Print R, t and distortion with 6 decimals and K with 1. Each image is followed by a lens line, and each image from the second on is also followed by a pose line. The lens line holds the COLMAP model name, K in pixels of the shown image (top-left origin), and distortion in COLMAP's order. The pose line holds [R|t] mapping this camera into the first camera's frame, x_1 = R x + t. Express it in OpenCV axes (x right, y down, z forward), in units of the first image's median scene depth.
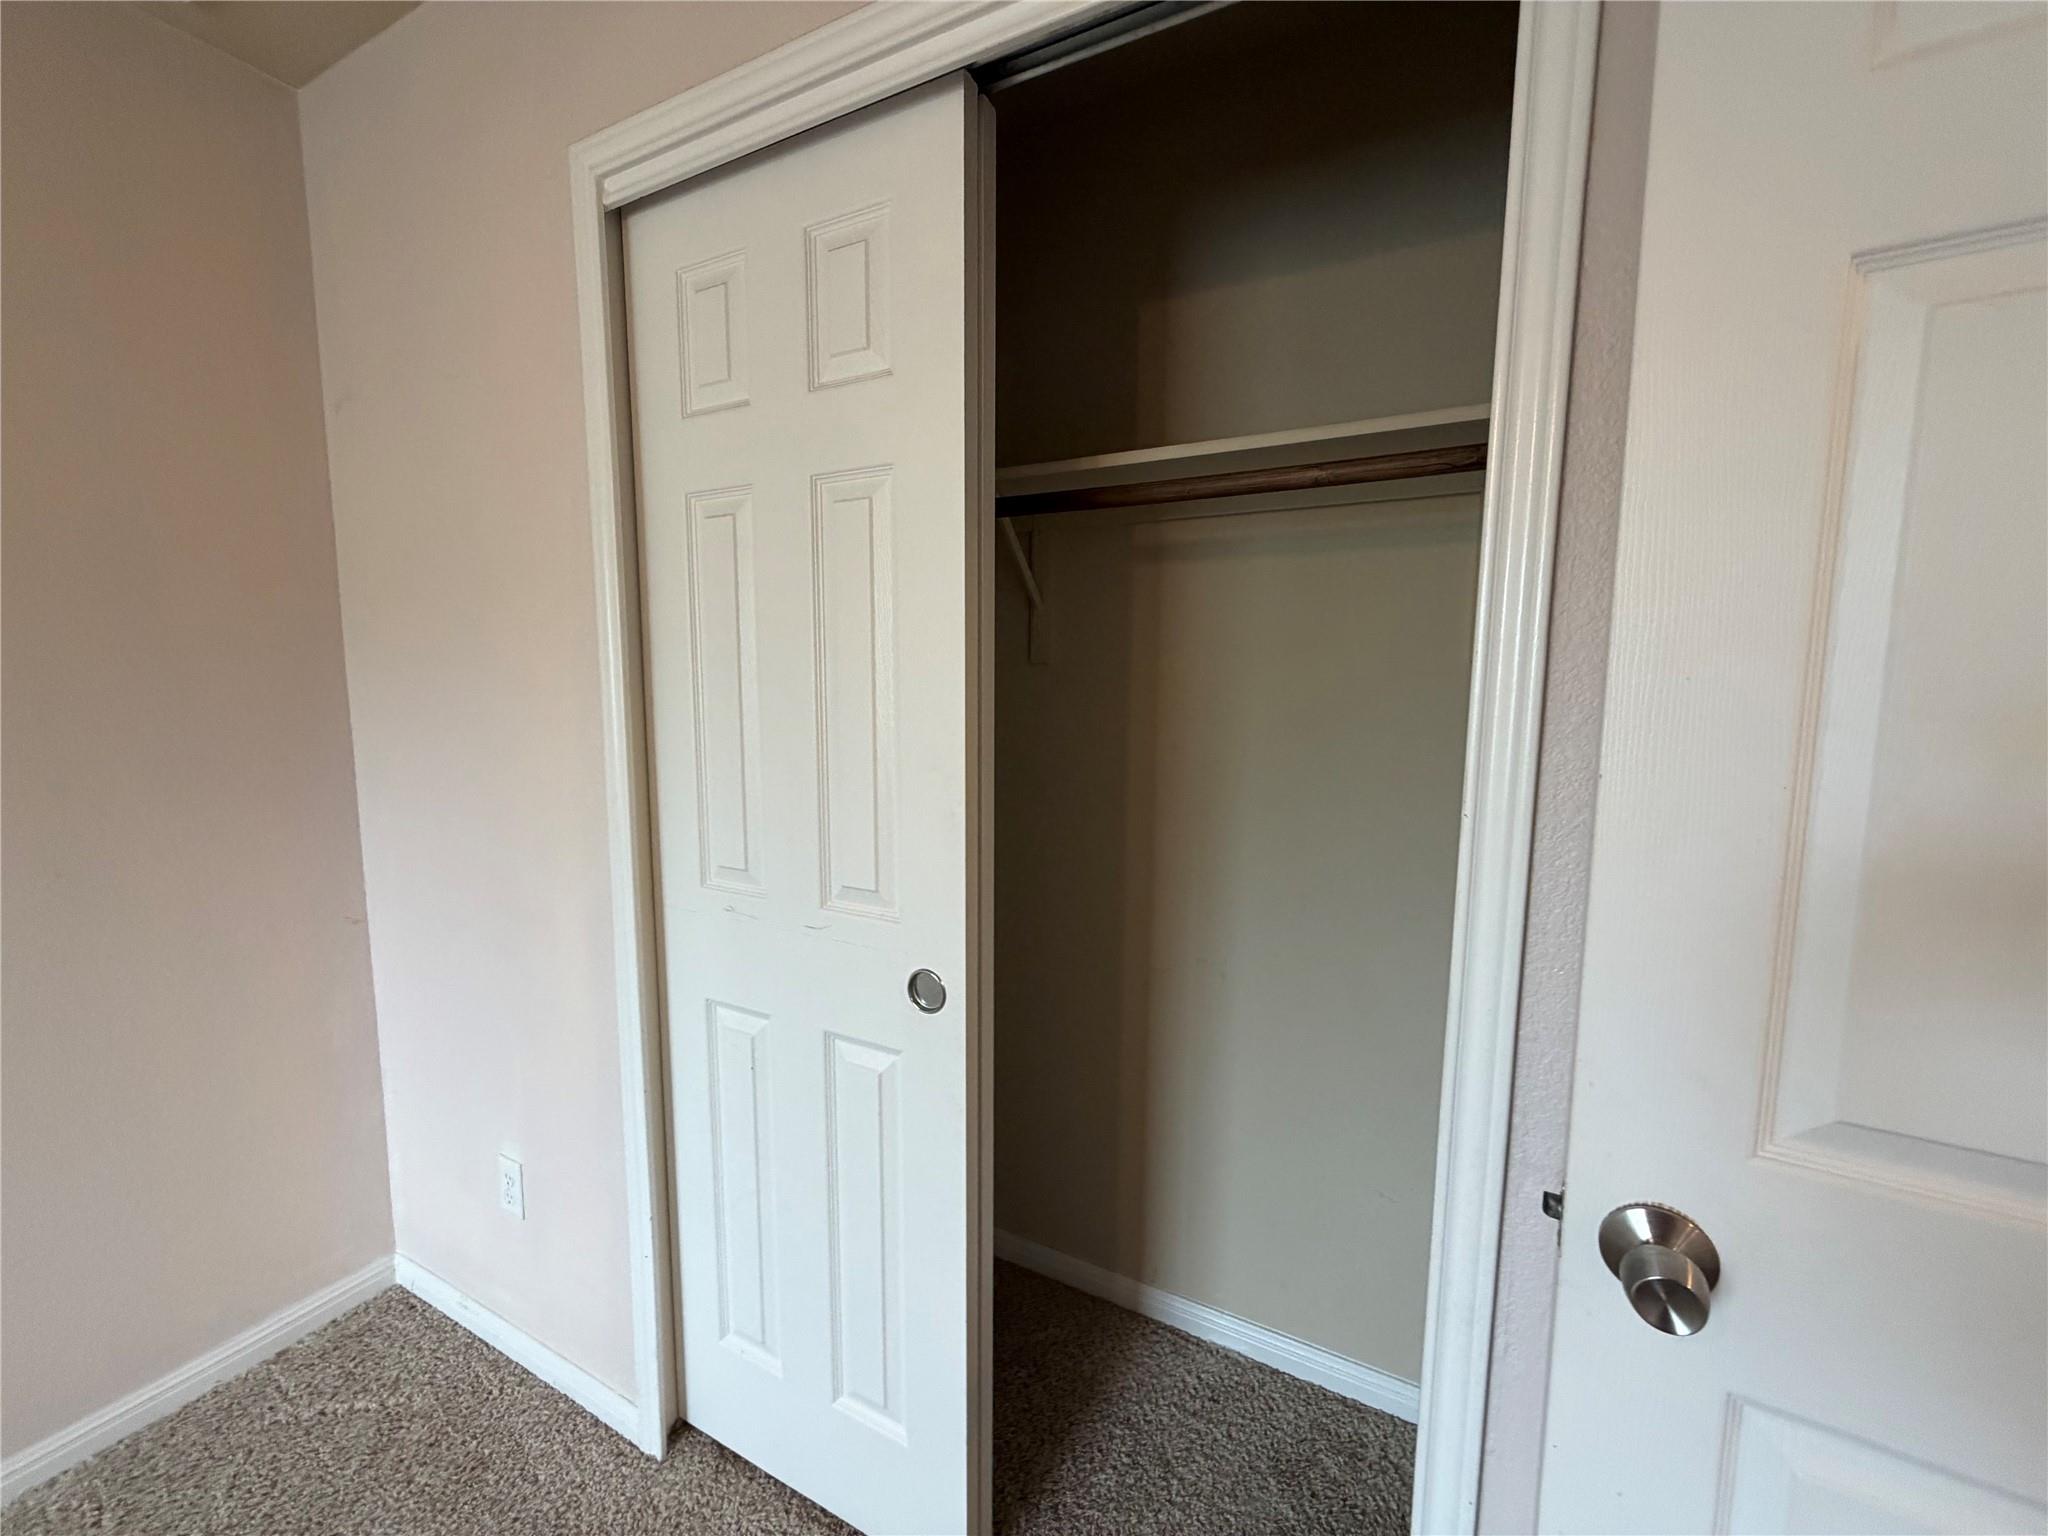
lens RADIAL K [[818.9, 0, 1018.1], [0, 818.9, 769.8], [0, 0, 1]] dist [0.000016, -0.000017]
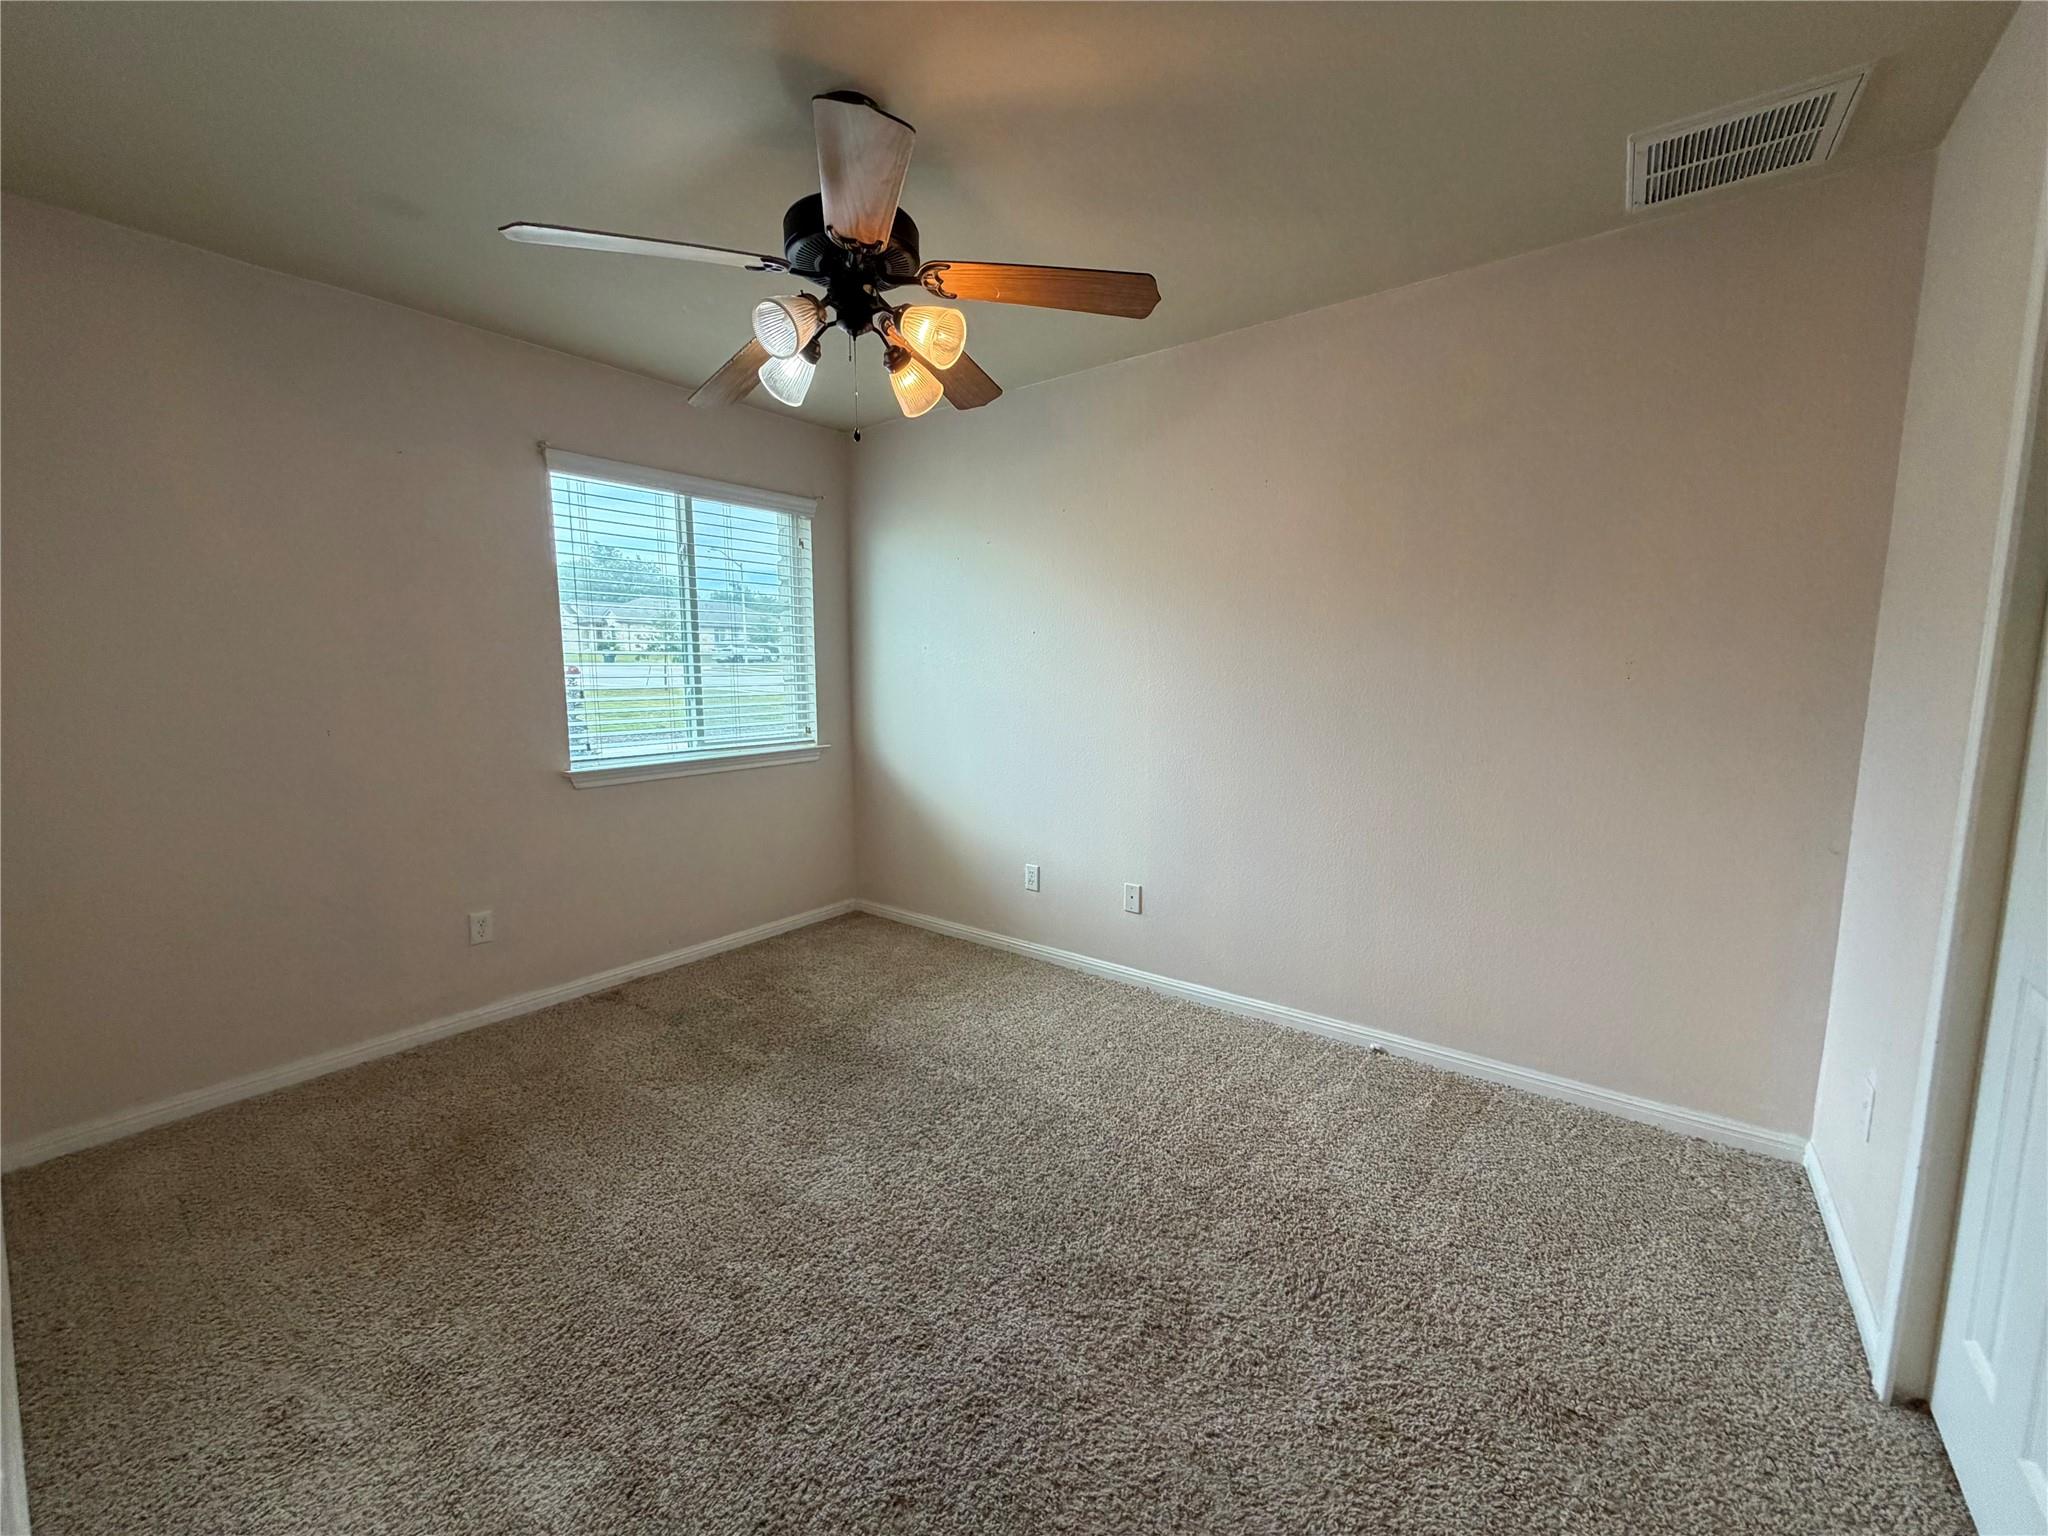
lens RADIAL K [[818.9, 0, 1018.1], [0, 818.9, 769.8], [0, 0, 1]] dist [0.000016, -0.000017]
pose [[-0.160153, 0.111033, -0.980828, 0.591885], [-0.115145, 0.984768, 0.130280, 0.052388], [0.980353, 0.133802, -0.144929, -0.012151]]
